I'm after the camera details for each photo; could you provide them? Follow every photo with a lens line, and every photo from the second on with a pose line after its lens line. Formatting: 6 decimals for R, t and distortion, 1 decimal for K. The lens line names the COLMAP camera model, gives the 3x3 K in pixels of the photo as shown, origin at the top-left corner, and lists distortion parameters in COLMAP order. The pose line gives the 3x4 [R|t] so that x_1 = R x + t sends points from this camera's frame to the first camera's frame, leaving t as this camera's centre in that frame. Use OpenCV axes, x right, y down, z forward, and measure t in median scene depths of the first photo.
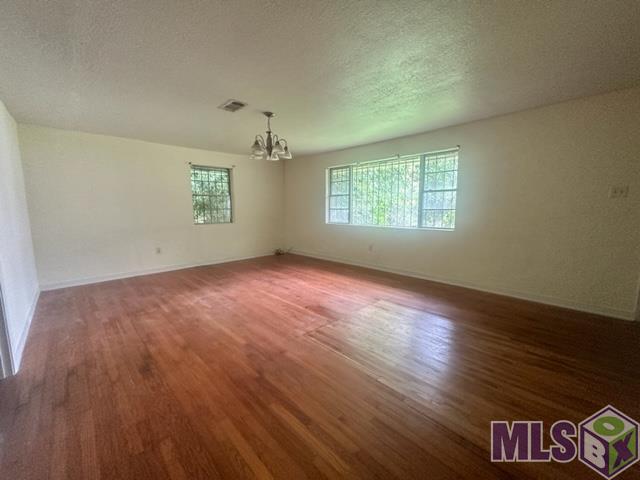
lens RADIAL K [[256.9, 0, 320.0], [0, 256.9, 240.0], [0, 0, 1]] dist [0.000575, -0.000073]
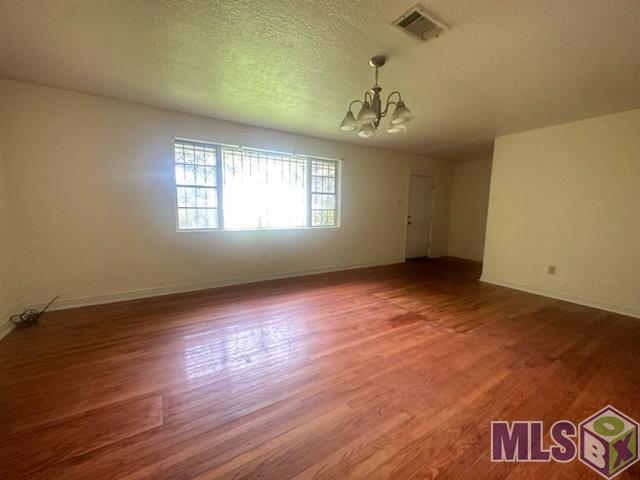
lens RADIAL K [[256.9, 0, 320.0], [0, 256.9, 240.0], [0, 0, 1]] dist [0.000575, -0.000073]
pose [[0.216125, -0.111878, 0.969935, -0.753361], [0.100918, 0.990652, 0.091780, -0.103094], [-0.971136, 0.078048, 0.225395, 0.862871]]
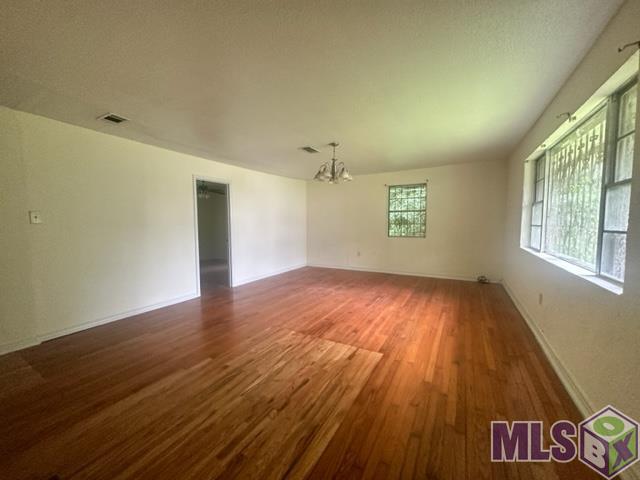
lens RADIAL K [[256.9, 0, 320.0], [0, 256.9, 240.0], [0, 0, 1]] dist [0.000575, -0.000073]
pose [[0.277702, 0.070935, -0.958045, 0.773873], [-0.116336, 0.992414, 0.039759, -0.080049], [0.953597, 0.100414, 0.283848, 0.542814]]
